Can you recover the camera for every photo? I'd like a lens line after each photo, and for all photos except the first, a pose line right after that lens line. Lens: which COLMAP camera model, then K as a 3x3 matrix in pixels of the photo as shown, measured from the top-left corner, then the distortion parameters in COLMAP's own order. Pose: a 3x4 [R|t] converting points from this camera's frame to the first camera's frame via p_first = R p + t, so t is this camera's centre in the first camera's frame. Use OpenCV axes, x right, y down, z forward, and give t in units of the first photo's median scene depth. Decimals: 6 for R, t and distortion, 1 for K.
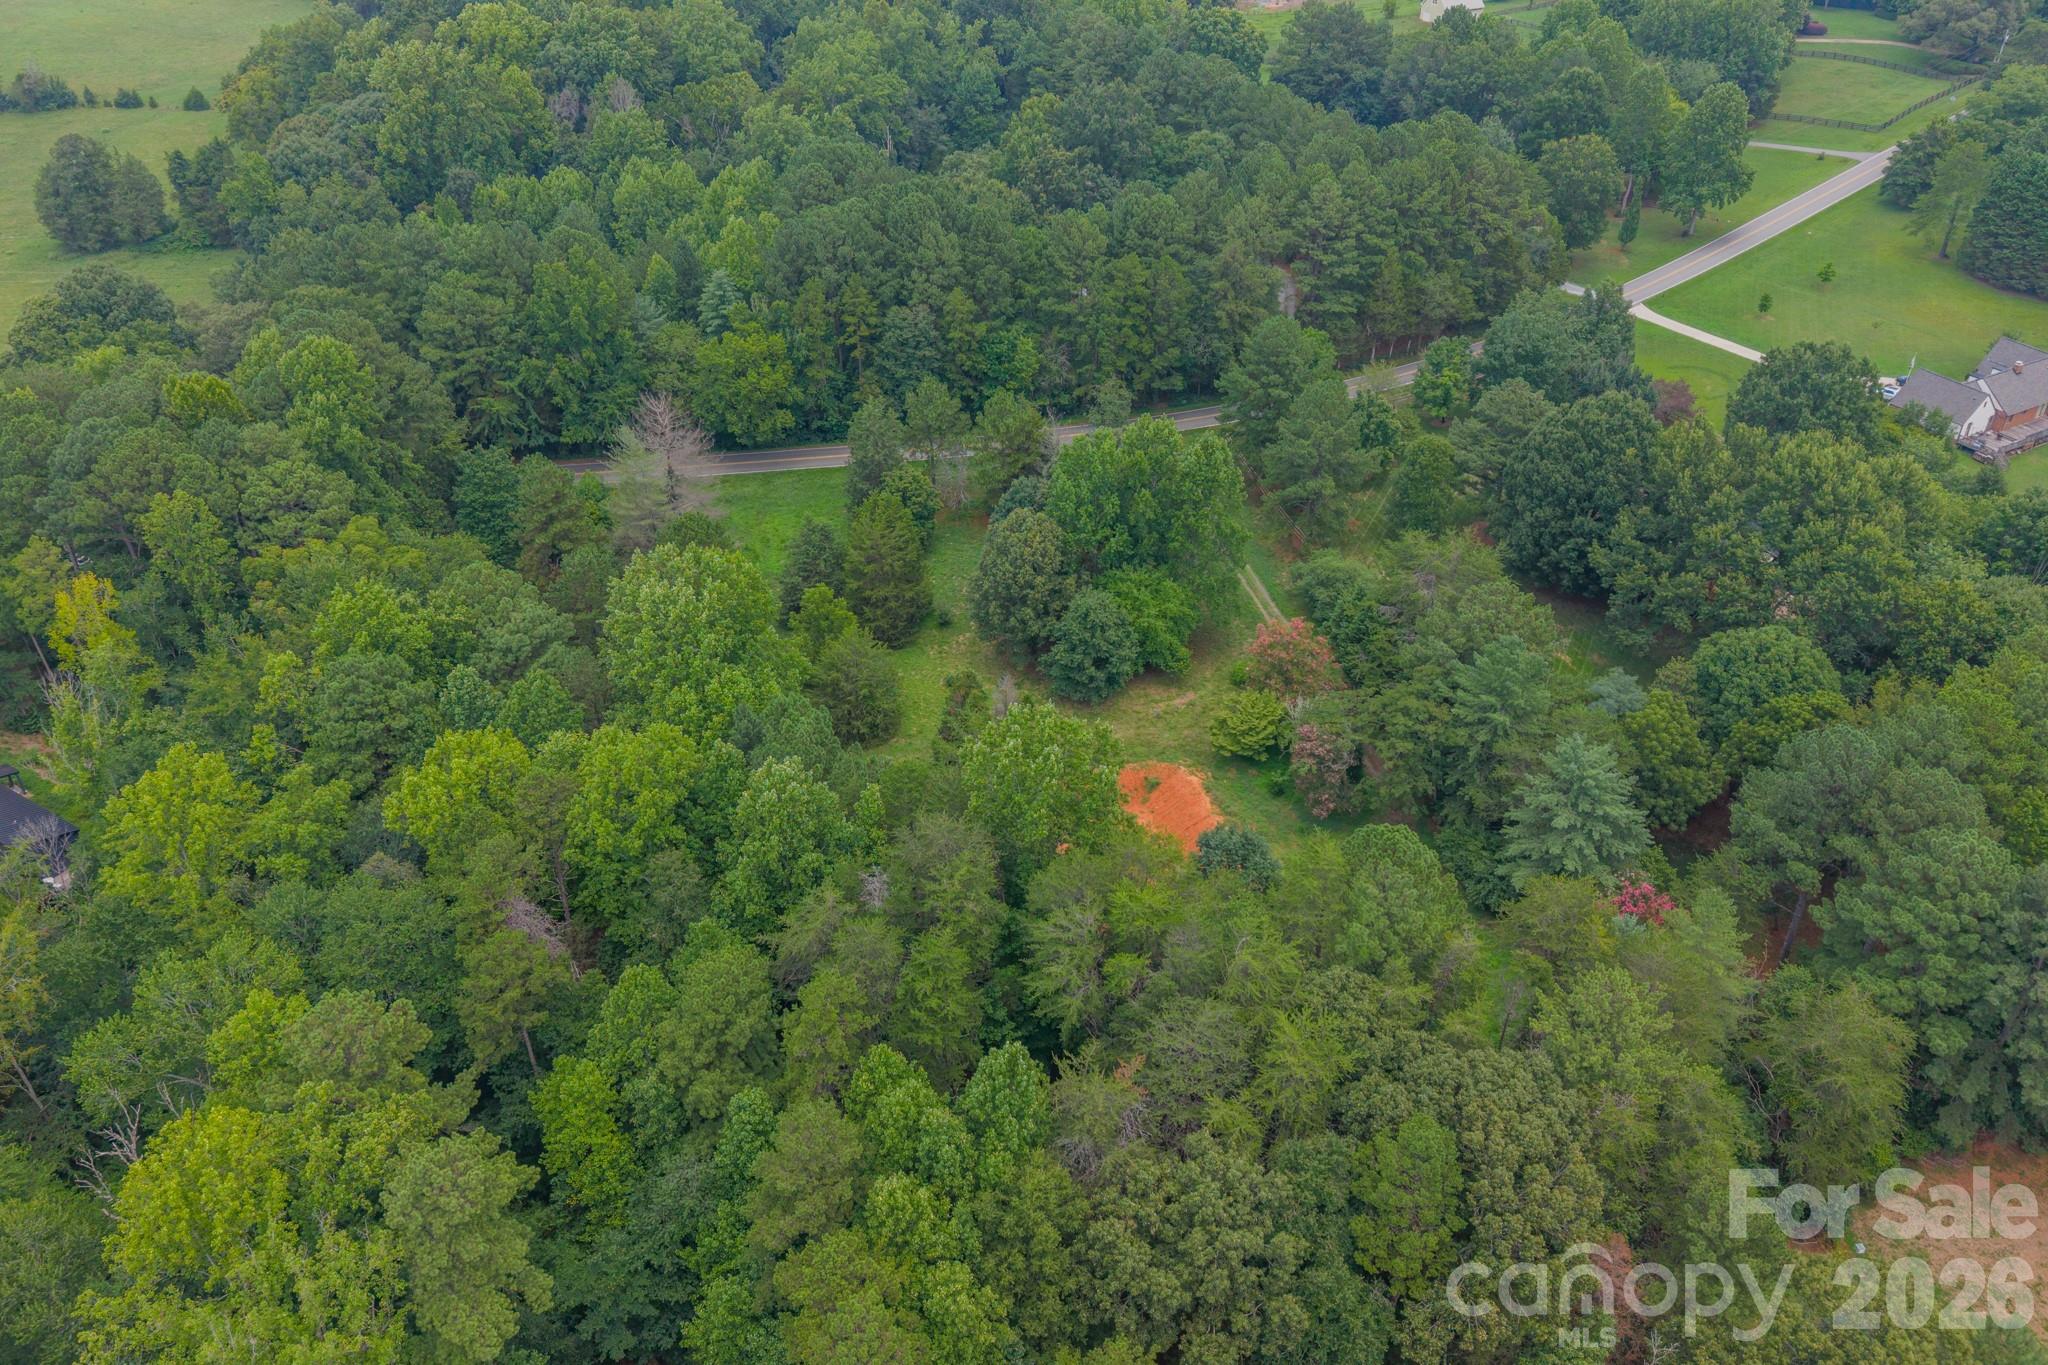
lens RADIAL K [[1619.2, 0, 1026.3], [0, 1619.2, 685.5], [0, 0, 1]] dist [0.054836, -0.069988]
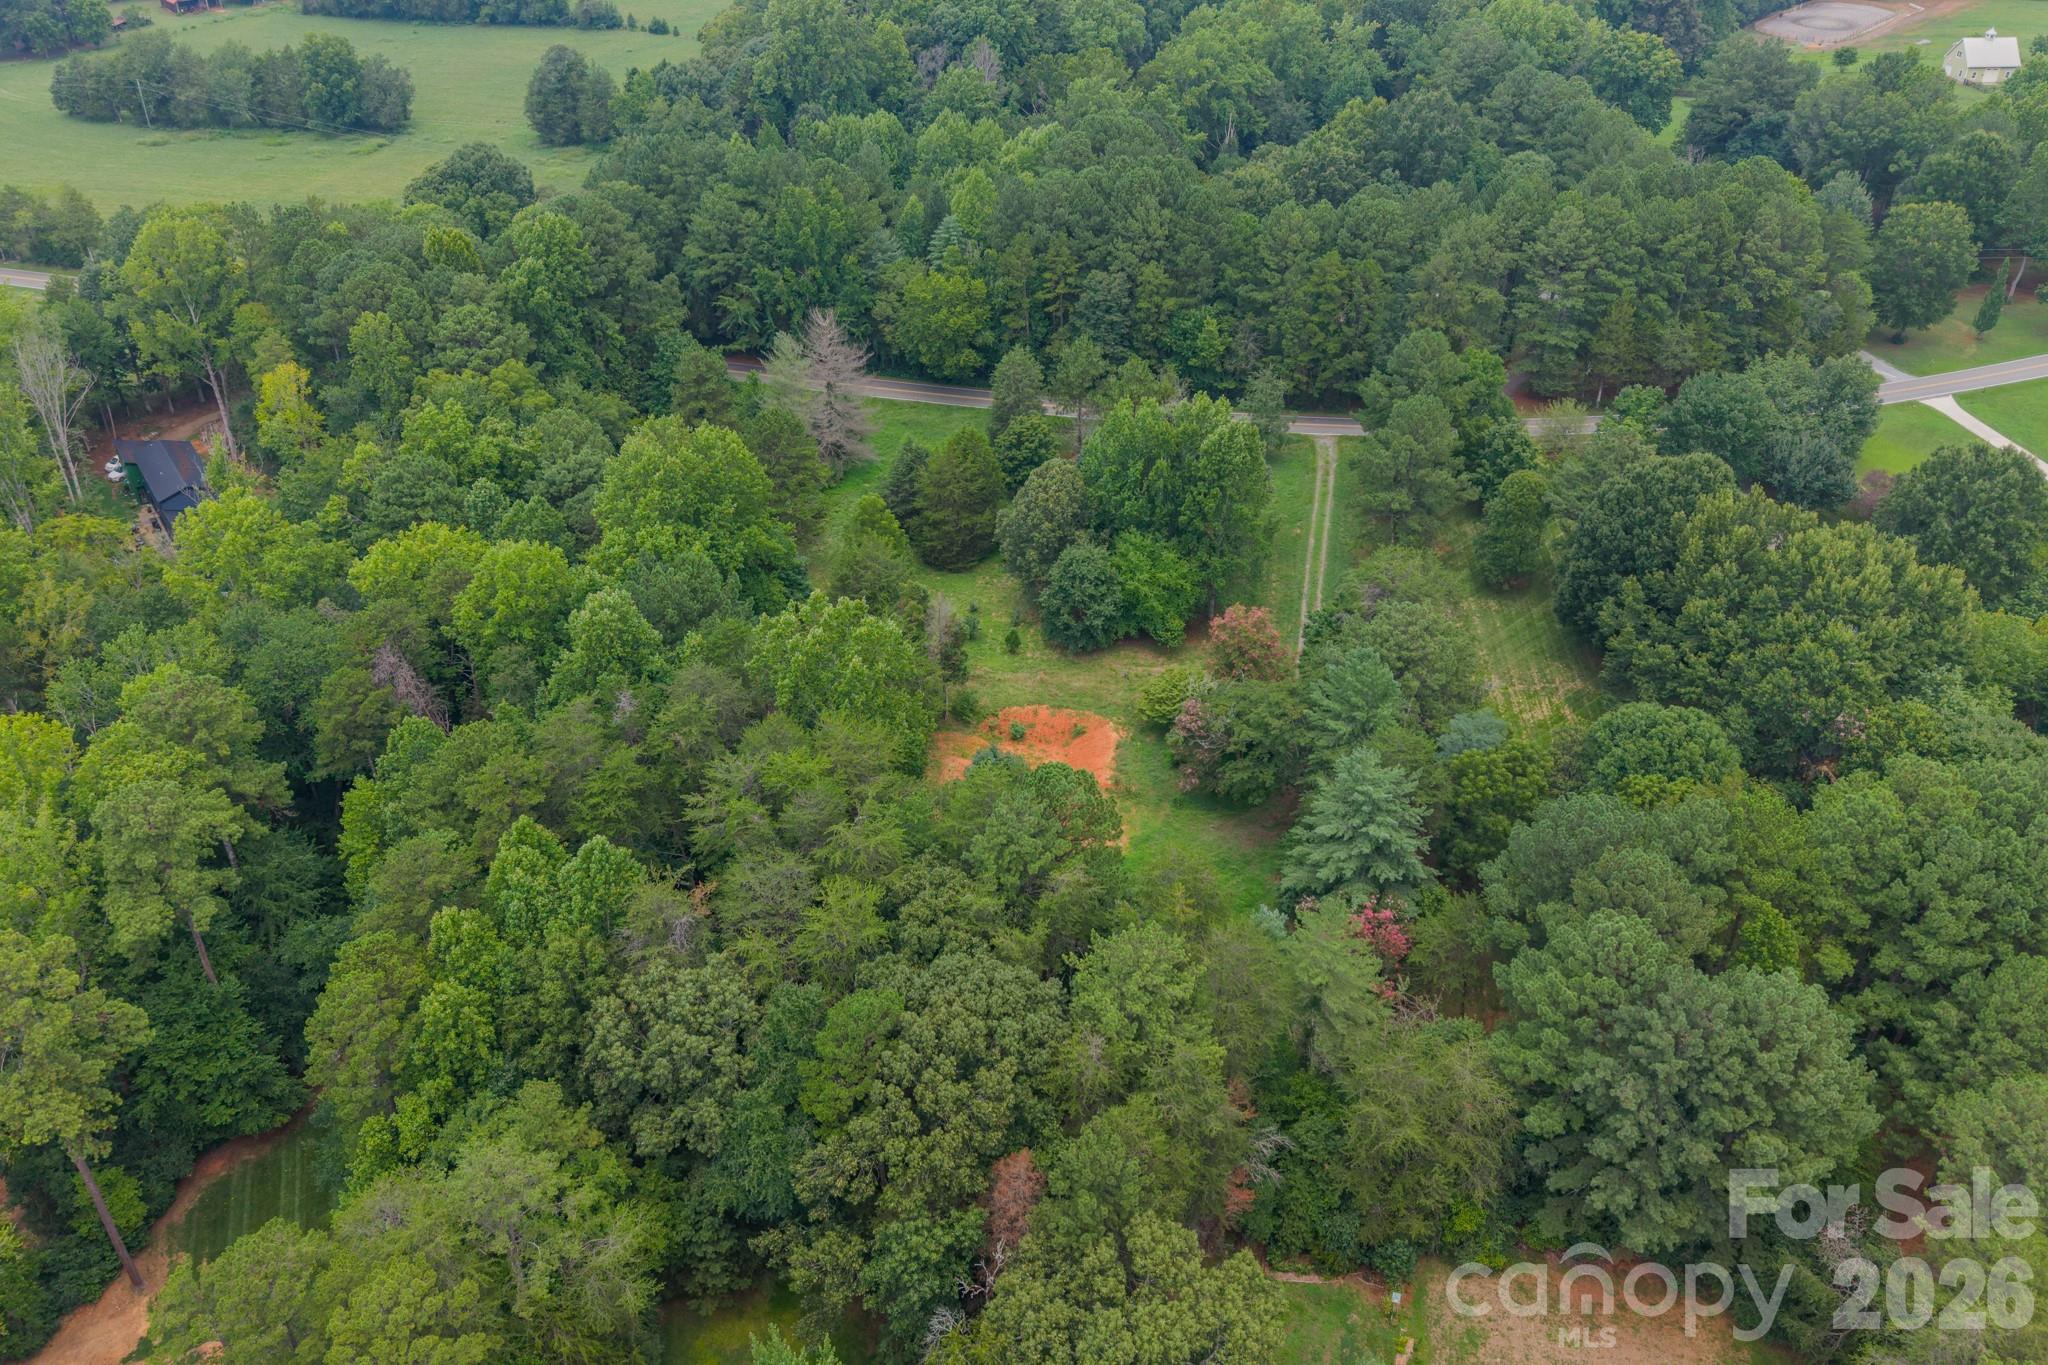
lens RADIAL K [[1642.7, 0, 1024.0], [0, 1642.7, 682.5], [0, 0, 1]] dist [0.024175, -0.005867]
pose [[0.917722, 0.222773, -0.328873, 0.281198], [-0.225548, 0.973763, 0.030217, 0.004375], [0.326976, 0.046446, 0.943890, -0.006069]]
